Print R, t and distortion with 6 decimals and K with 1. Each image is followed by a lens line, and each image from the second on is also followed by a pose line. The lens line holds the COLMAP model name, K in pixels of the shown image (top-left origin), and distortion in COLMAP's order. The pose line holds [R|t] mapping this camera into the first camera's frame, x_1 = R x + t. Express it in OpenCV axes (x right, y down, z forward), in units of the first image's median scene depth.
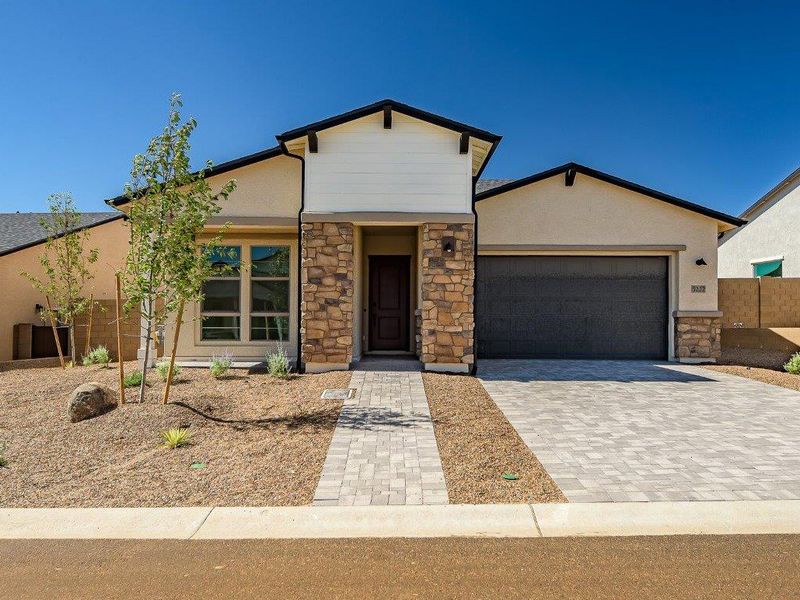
lens RADIAL K [[619.3, 0, 400.0], [0, 619.3, 300.0], [0, 0, 1]] dist [-0.006057, -0.001525]
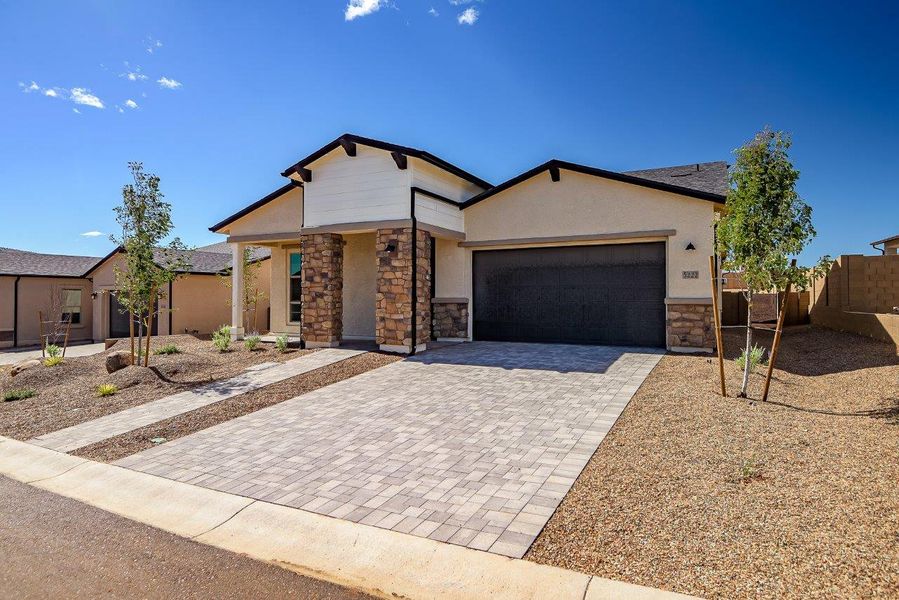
lens RADIAL K [[505.9, 0, 449.0], [0, 505.9, 289.3], [0, 0, 1]] dist [-0.004423, -0.002183]
pose [[0.894775, -0.014273, -0.446289, 0.609838], [0.020440, 0.999751, 0.009007, -0.012626], [0.446049, -0.017181, 0.894844, 0.169472]]
